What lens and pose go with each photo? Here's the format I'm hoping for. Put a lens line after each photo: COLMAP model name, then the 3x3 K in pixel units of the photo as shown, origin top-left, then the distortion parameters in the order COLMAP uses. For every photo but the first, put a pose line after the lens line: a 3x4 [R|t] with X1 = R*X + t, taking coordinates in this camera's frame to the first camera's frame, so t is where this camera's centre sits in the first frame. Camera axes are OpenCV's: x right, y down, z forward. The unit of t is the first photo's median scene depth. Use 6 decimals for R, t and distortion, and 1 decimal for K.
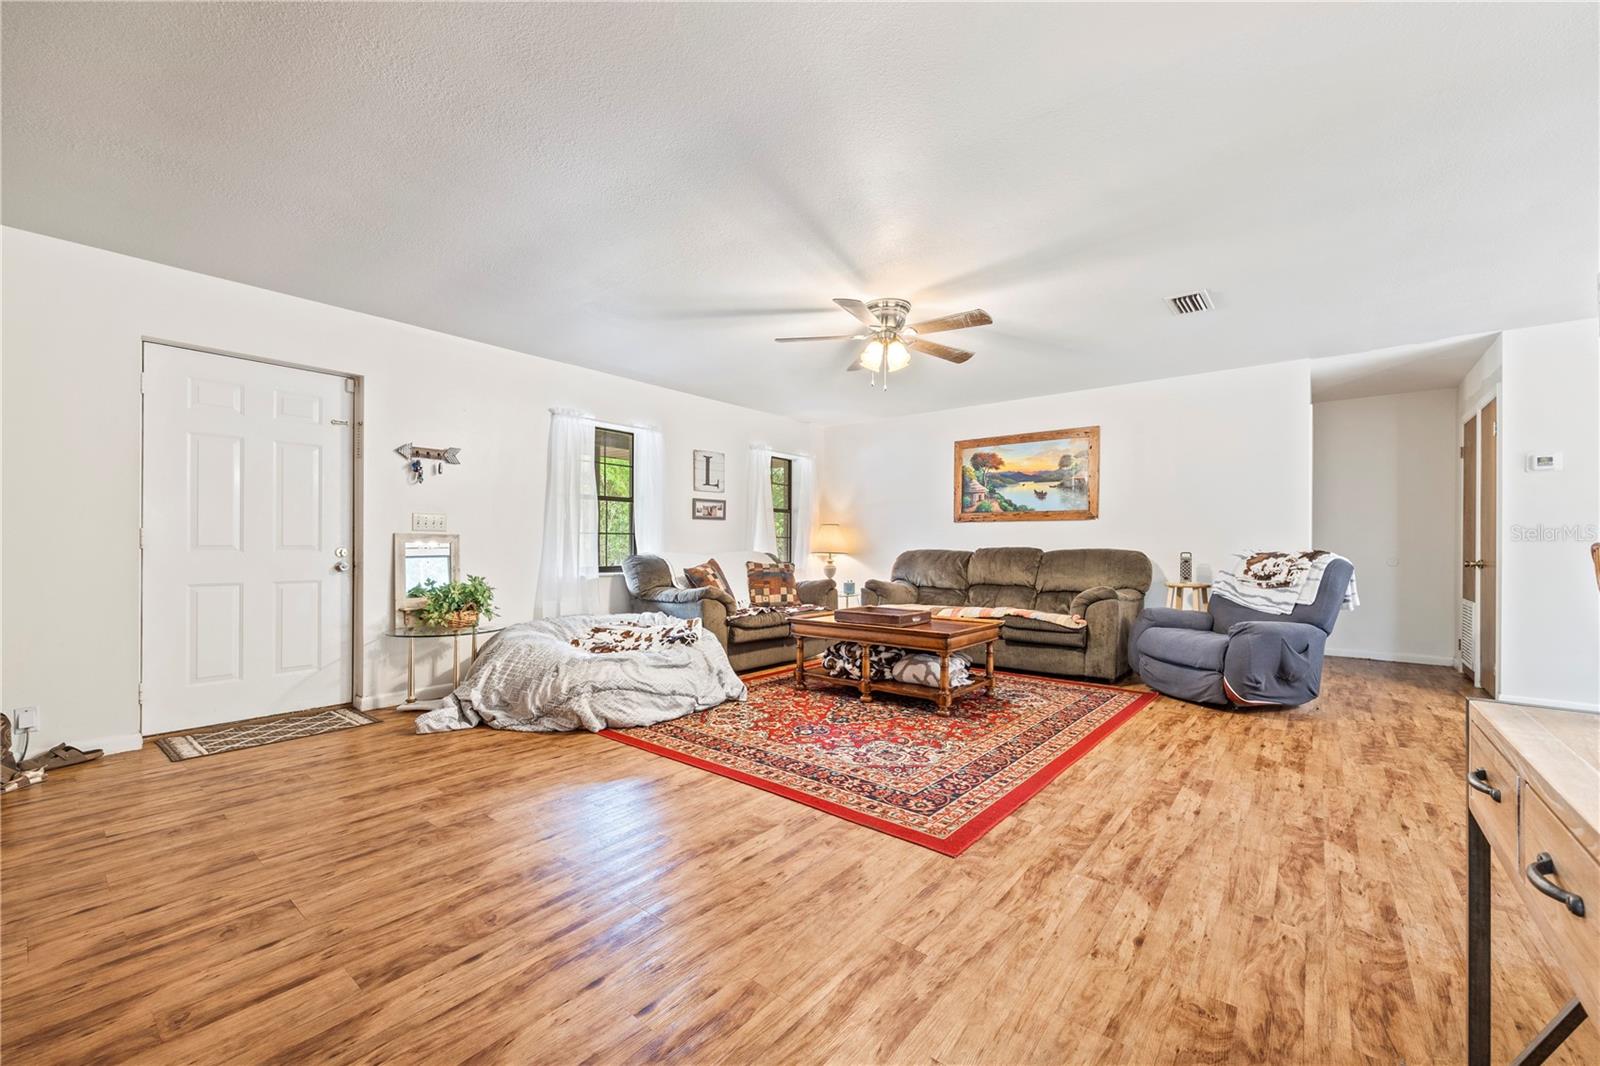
lens RADIAL K [[638.2, 0, 806.8], [0, 638.2, 543.7], [0, 0, 1]] dist [0.001546, 0.000222]
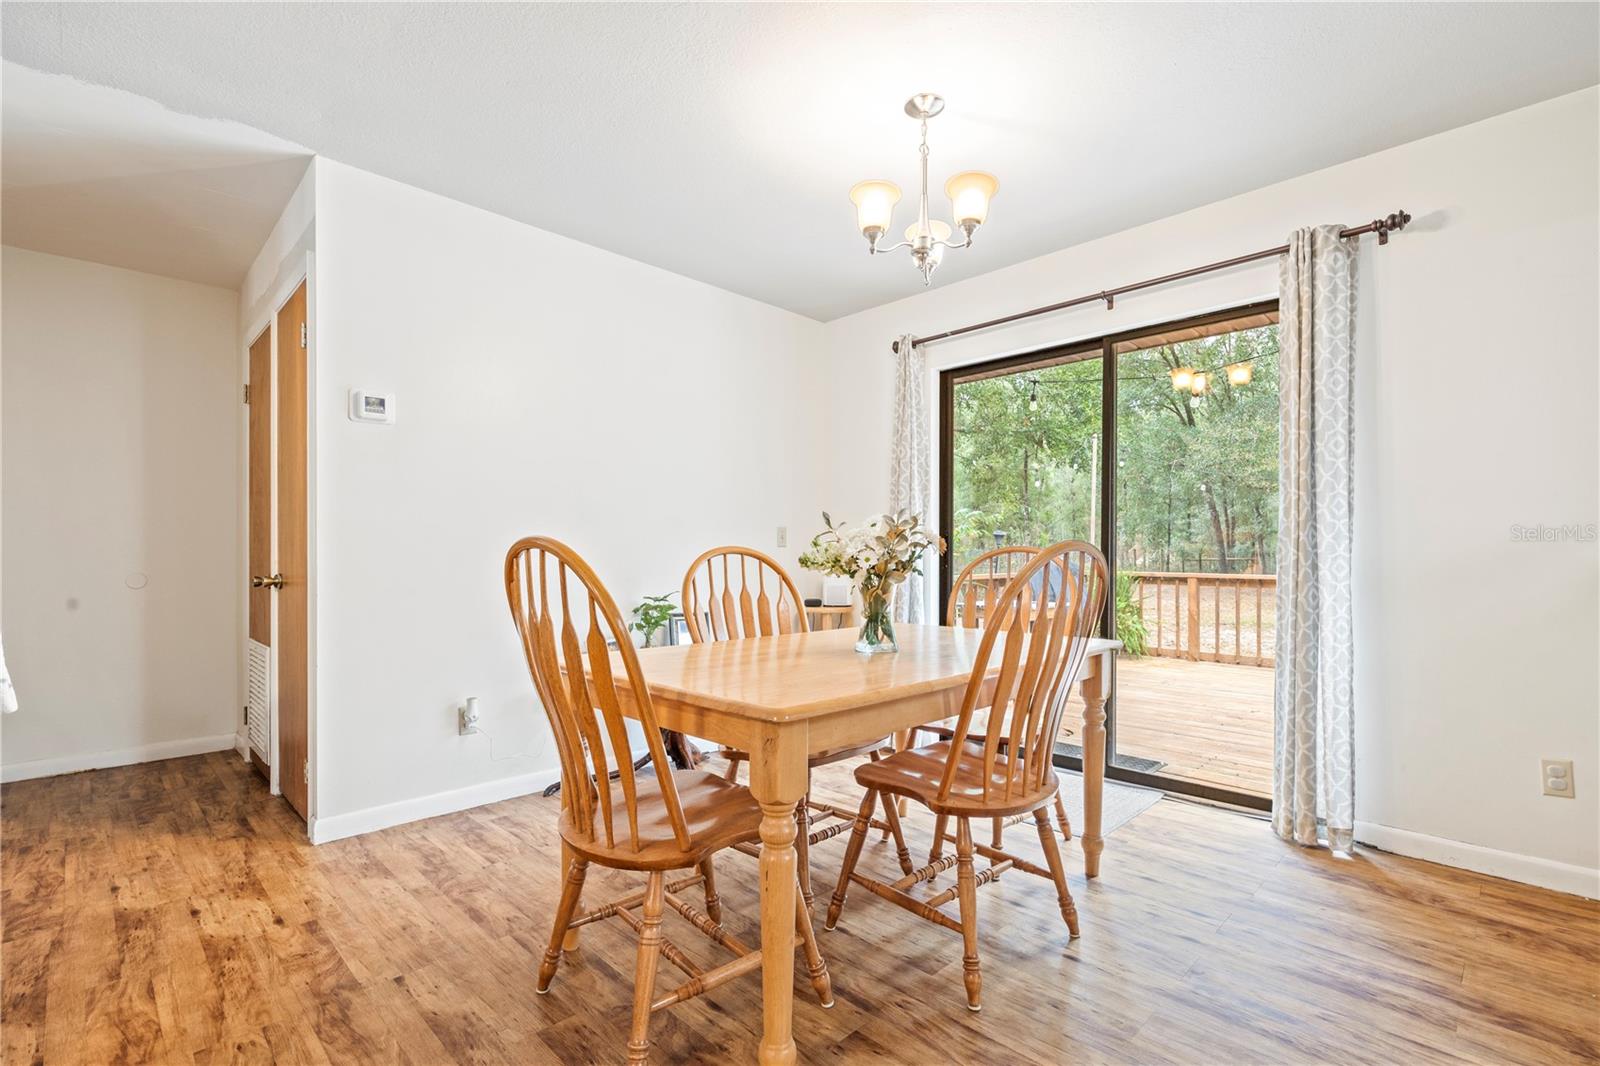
lens RADIAL K [[723.8, 0, 812.6], [0, 723.8, 560.2], [0, 0, 1]] dist [0.000071, -0.000029]
pose [[0.104720, -0.007512, 0.994473, 0.502648], [-0.001258, 0.999970, 0.007686, 0.007946], [-0.994501, -0.002056, 0.104708, 0.499376]]
